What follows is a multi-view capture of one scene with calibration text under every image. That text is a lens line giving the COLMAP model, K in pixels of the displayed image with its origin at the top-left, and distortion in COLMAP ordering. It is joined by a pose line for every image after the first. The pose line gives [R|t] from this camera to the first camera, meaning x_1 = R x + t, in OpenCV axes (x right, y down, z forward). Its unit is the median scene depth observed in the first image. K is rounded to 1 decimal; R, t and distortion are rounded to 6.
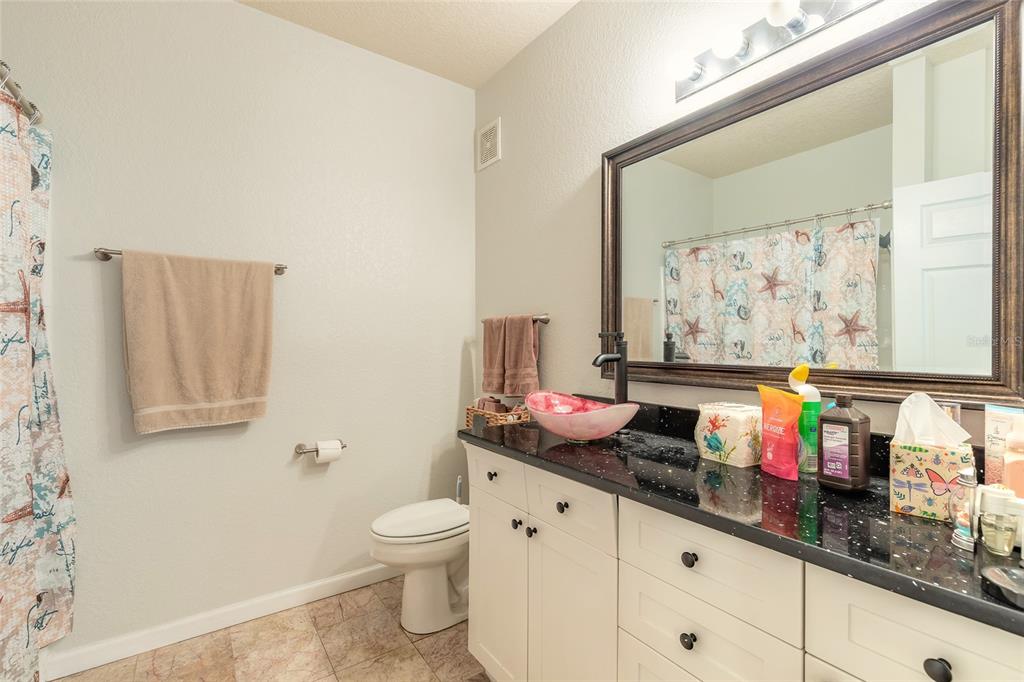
lens RADIAL K [[462.1, 0, 512.3], [0, 462.1, 345.1], [0, 0, 1]] dist [0.006061, -0.001680]
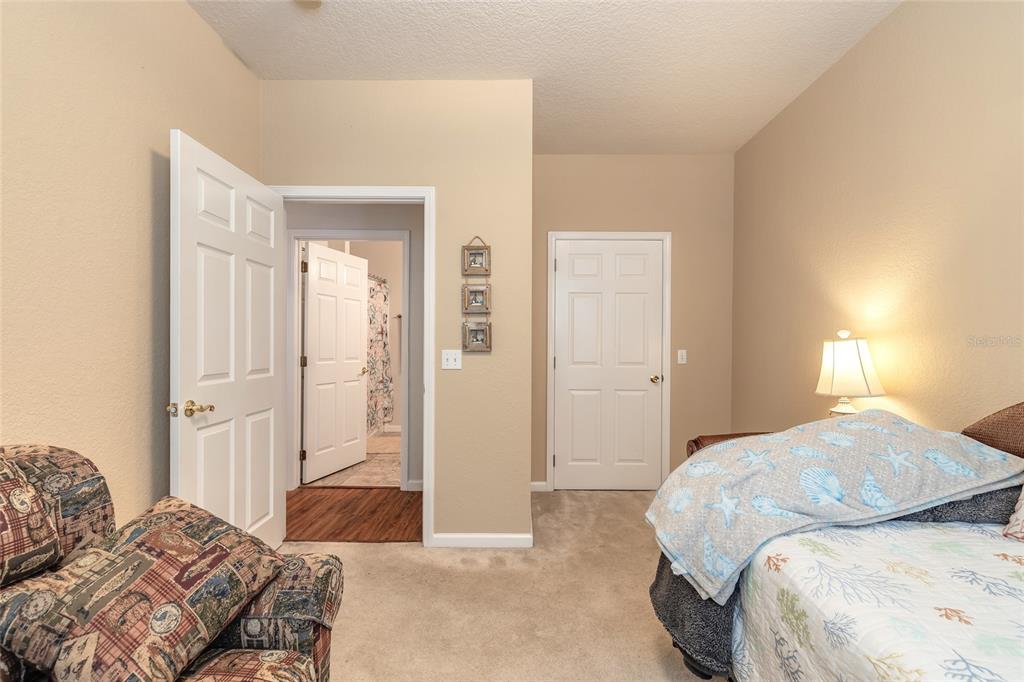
lens RADIAL K [[462.1, 0, 512.8], [0, 462.1, 341.2], [0, 0, 1]] dist [0.006061, -0.001680]
pose [[0.820968, 0.004517, -0.570956, 1.958708], [-0.007169, 0.999971, -0.002396, -0.001803], [0.570929, 0.006061, 0.820977, -1.488812]]
